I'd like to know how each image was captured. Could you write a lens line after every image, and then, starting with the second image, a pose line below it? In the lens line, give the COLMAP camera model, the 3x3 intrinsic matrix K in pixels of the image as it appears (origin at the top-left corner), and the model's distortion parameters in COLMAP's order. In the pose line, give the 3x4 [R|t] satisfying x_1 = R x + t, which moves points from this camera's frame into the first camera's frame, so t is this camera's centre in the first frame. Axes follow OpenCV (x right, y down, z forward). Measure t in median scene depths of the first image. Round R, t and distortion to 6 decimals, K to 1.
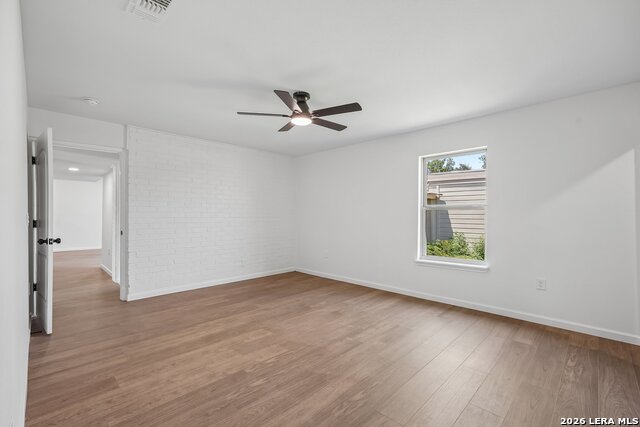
lens RADIAL K [[285.4, 0, 319.0], [0, 285.4, 213.4], [0, 0, 1]] dist [-0.014165, 0.007486]
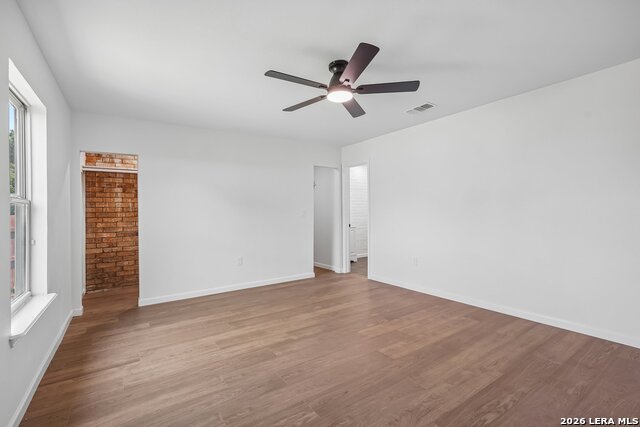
lens RADIAL K [[285.4, 0, 320.2], [0, 285.4, 212.9], [0, 0, 1]] dist [-0.014165, 0.007486]
pose [[-0.981024, 0.012591, 0.193479, -0.173436], [0.011142, 0.999901, -0.008576, 0.029632], [-0.193568, -0.006257, -0.981067, 1.977004]]
